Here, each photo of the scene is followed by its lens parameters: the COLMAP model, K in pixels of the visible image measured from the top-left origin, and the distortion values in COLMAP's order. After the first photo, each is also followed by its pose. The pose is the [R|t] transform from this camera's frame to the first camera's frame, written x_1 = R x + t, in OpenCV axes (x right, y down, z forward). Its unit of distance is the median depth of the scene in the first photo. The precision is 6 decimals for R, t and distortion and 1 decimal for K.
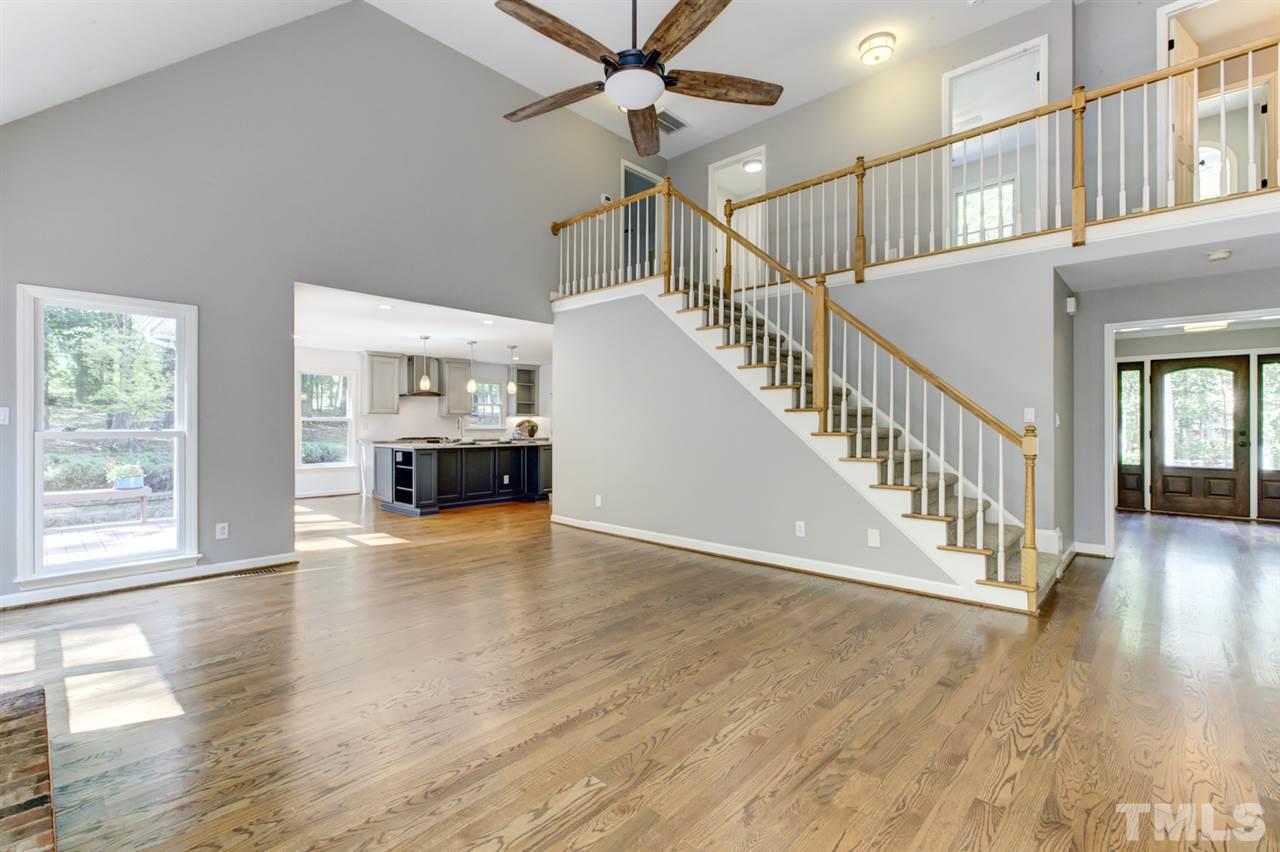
lens RADIAL K [[571.5, 0, 645.2], [0, 571.5, 420.9], [0, 0, 1]] dist [-0.004026, 0.000113]
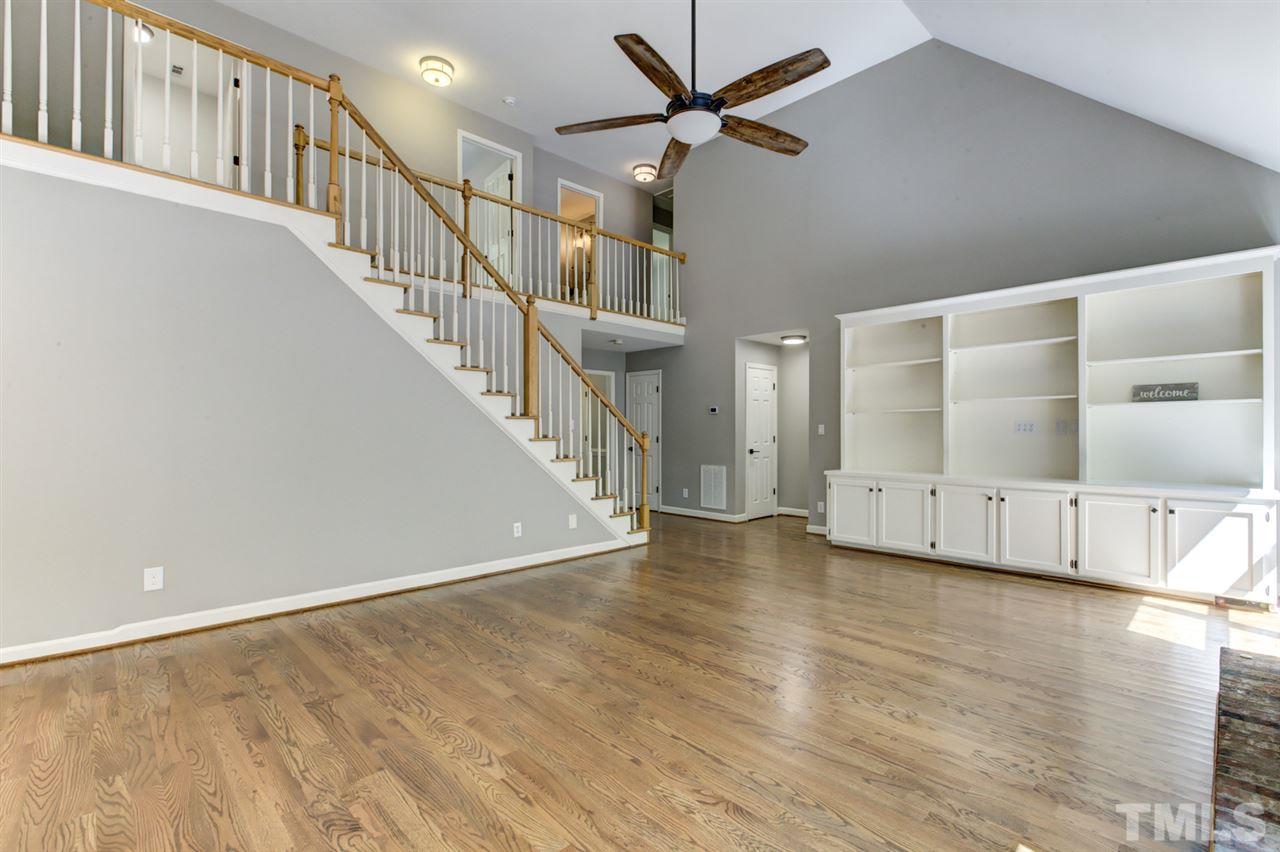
lens RADIAL K [[570.9, 0, 635.9], [0, 570.9, 429.7], [0, 0, 1]] dist [-0.001347, -0.000205]
pose [[0.055575, 0.000097, 0.998454, -0.997211], [-0.003883, 0.999992, 0.000119, 0.003049], [-0.998447, -0.003884, 0.055575, 0.930339]]
